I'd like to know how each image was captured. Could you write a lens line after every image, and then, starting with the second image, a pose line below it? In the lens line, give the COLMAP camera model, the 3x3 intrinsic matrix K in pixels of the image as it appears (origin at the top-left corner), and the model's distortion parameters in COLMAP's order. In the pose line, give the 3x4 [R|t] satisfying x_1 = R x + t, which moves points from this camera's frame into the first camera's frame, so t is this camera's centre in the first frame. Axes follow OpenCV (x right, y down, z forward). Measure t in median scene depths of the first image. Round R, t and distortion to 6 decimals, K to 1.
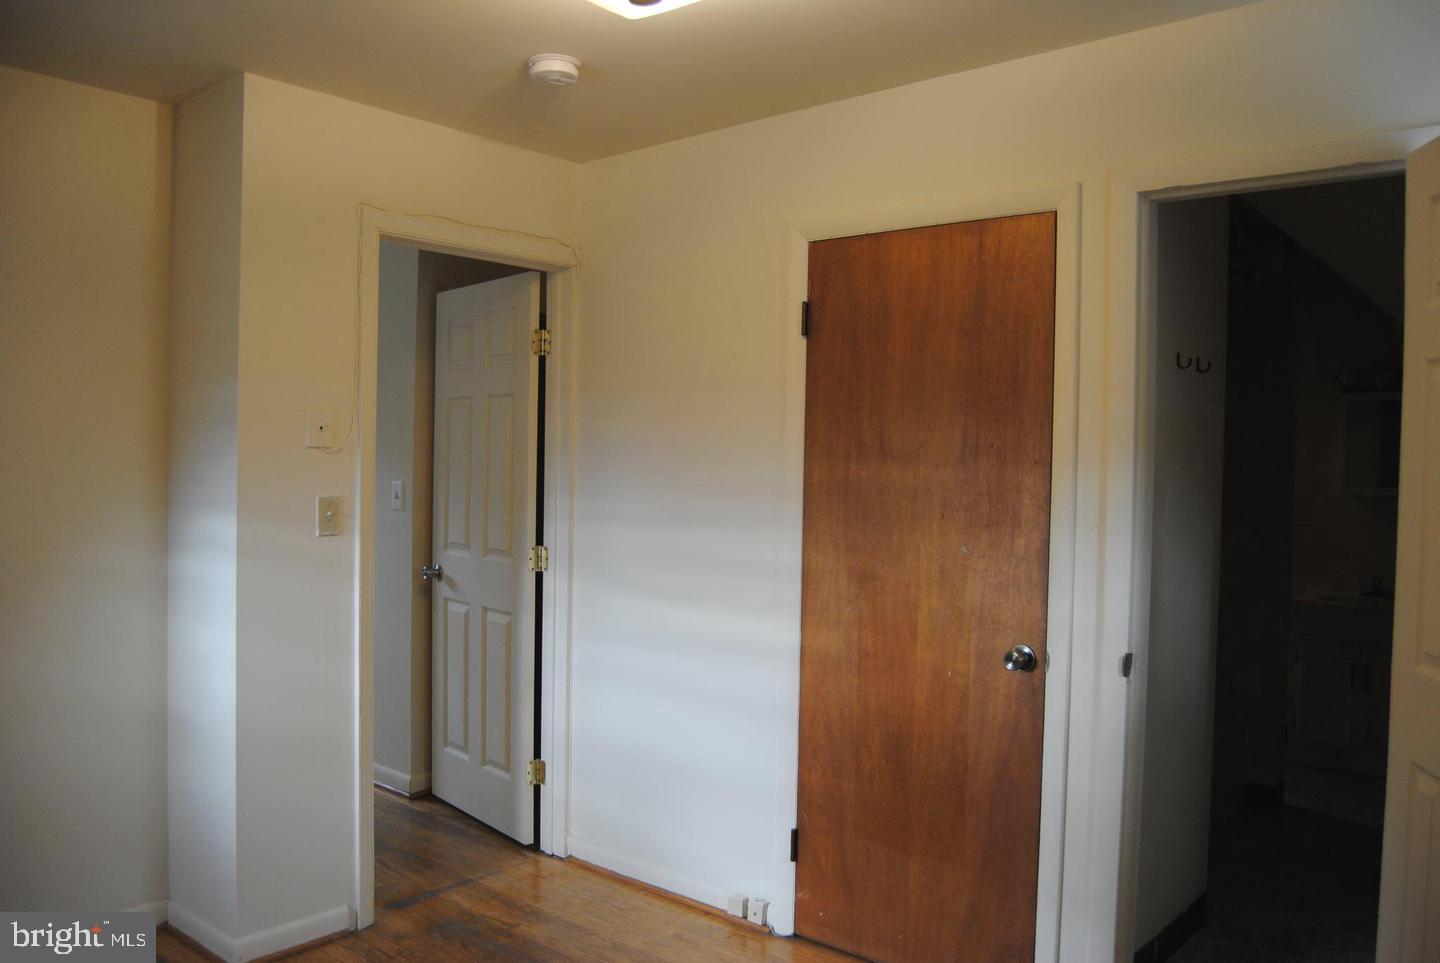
lens RADIAL K [[1131.3, 0, 729.0], [0, 1131.3, 477.1], [0, 0, 1]] dist [-0.092618, 0.033436]
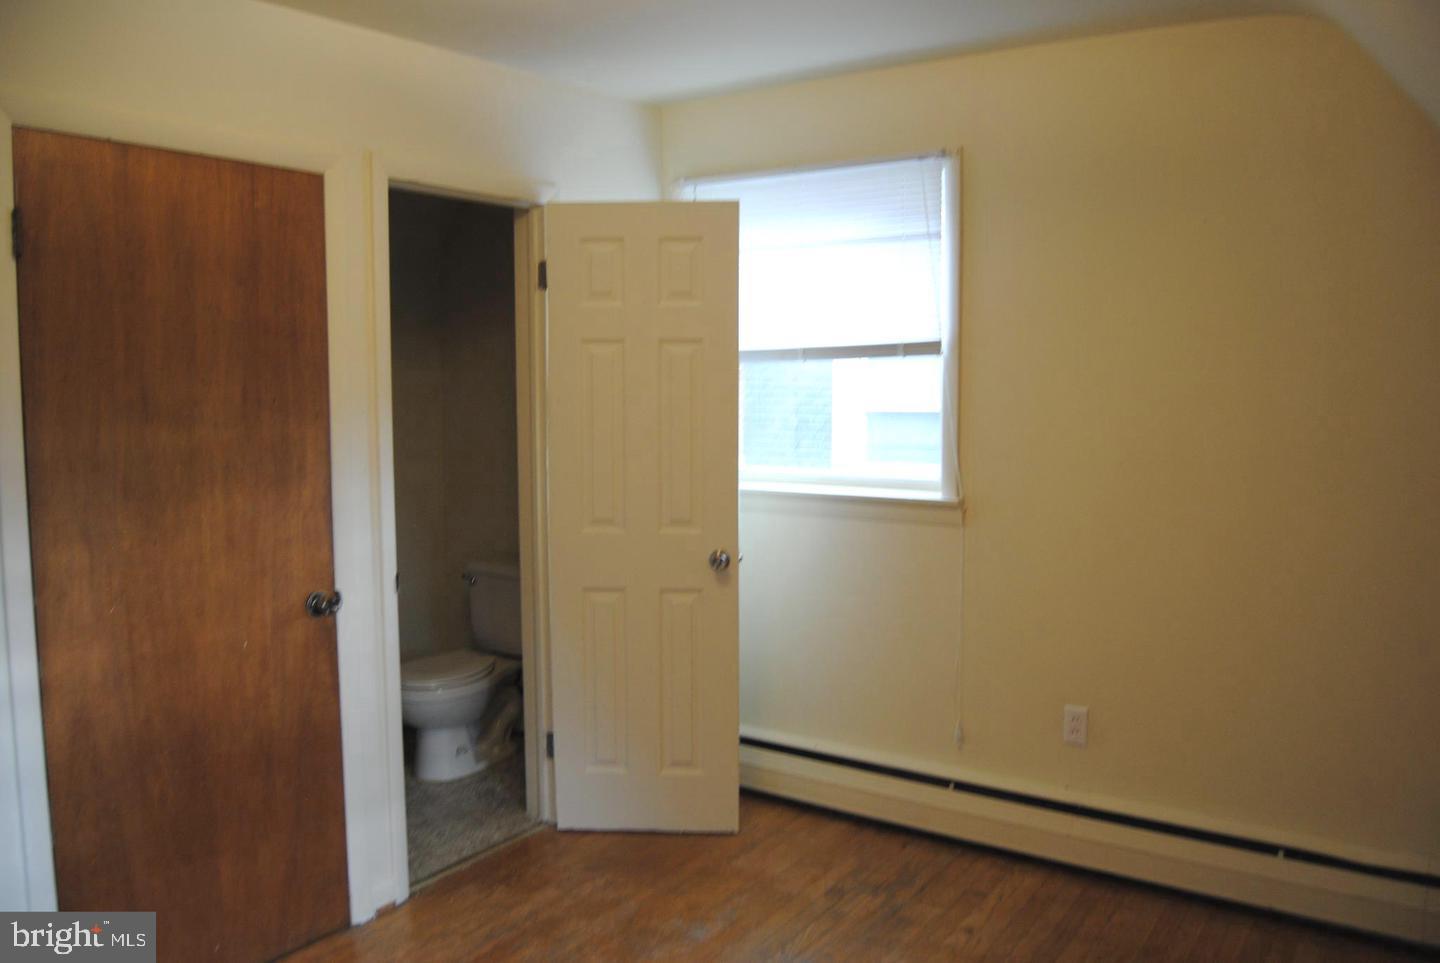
lens RADIAL K [[1131.3, 0, 729.0], [0, 1131.3, 477.1], [0, 0, 1]] dist [-0.092618, 0.033436]
pose [[-0.118956, -0.101751, 0.987672, -0.751505], [0.029761, 0.993923, 0.105980, -0.050310], [-0.992453, 0.042001, -0.115205, 0.695138]]
